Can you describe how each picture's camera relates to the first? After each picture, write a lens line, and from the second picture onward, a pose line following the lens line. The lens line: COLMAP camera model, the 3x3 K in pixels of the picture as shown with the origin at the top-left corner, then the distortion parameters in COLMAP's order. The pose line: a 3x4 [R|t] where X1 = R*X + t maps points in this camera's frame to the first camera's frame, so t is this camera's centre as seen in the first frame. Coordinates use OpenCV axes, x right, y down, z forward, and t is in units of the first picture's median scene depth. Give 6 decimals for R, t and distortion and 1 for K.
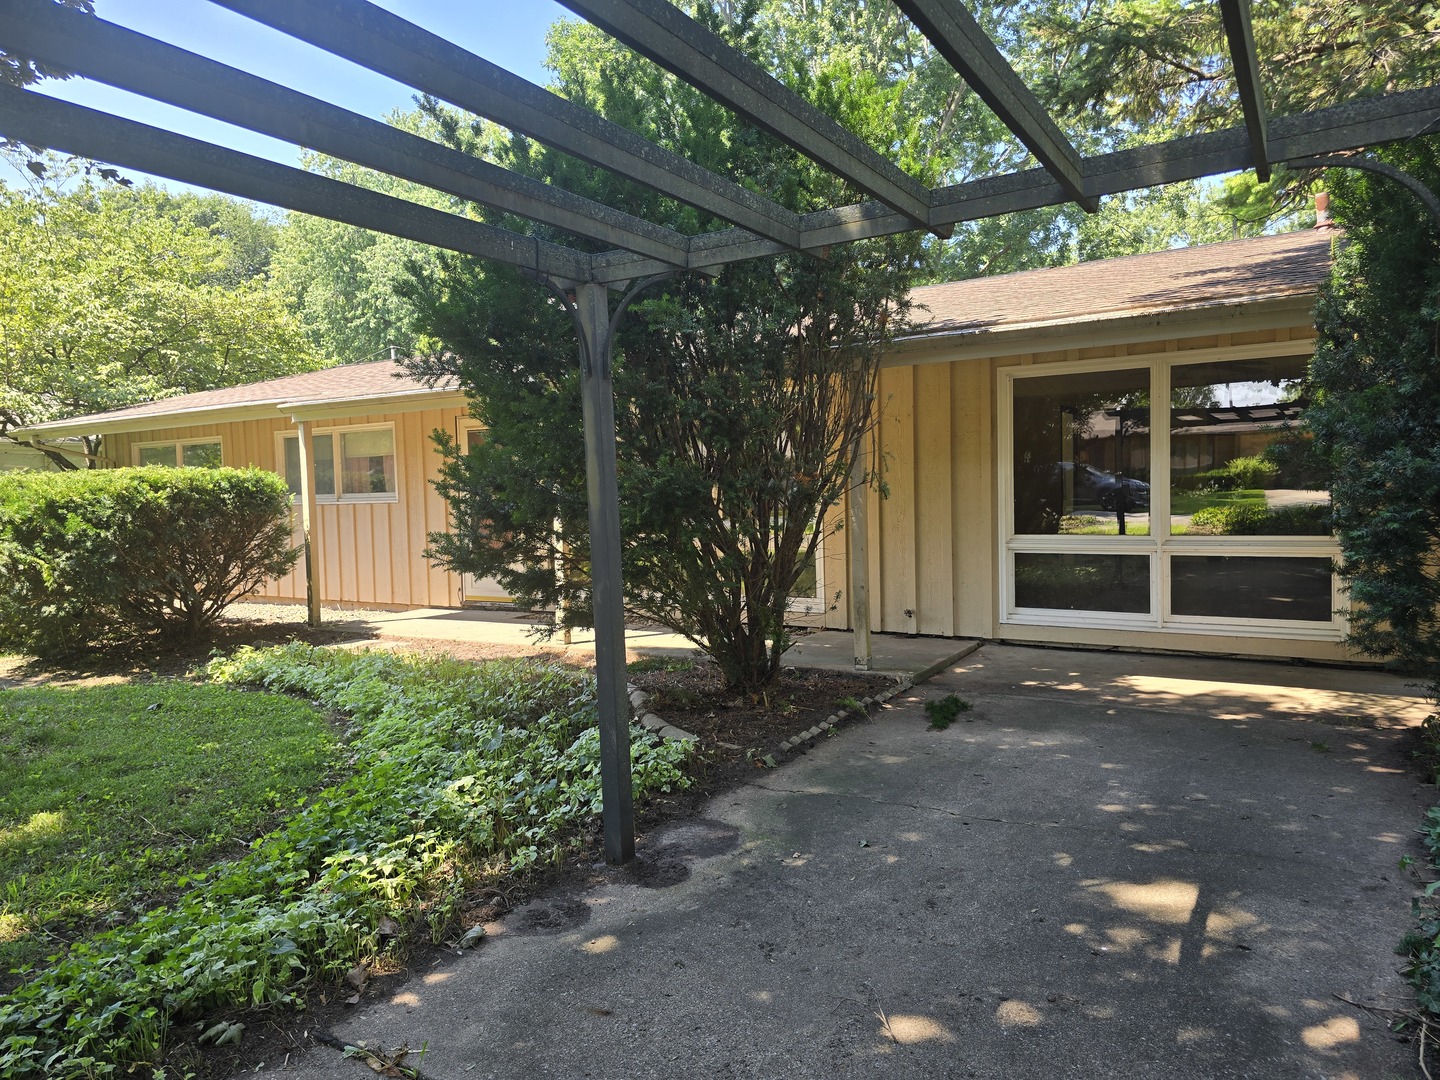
lens RADIAL K [[964.4, 0, 728.2], [0, 964.4, 537.4], [0, 0, 1]] dist [0.014265, -0.010300]
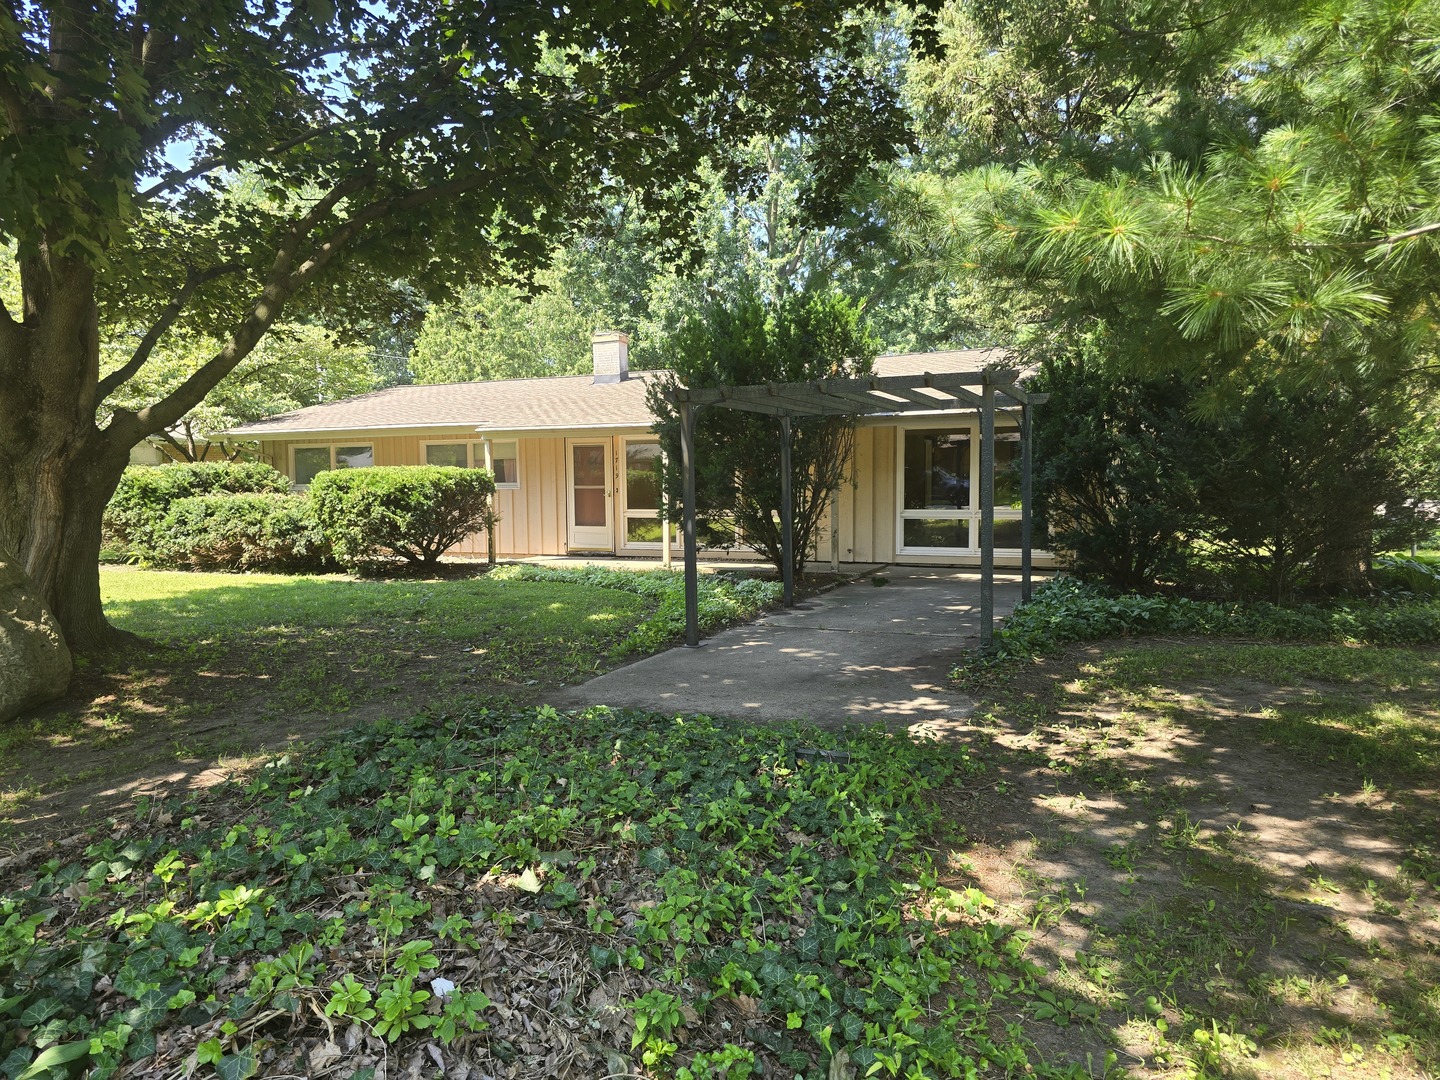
lens RADIAL K [[964.4, 0, 714.1], [0, 964.4, 542.8], [0, 0, 1]] dist [0.014265, -0.010300]
pose [[0.992061, 0.008452, 0.125472, -0.334403], [-0.009633, 0.999915, 0.008808, 0.051546], [-0.125386, -0.009946, 0.992058, -0.905076]]
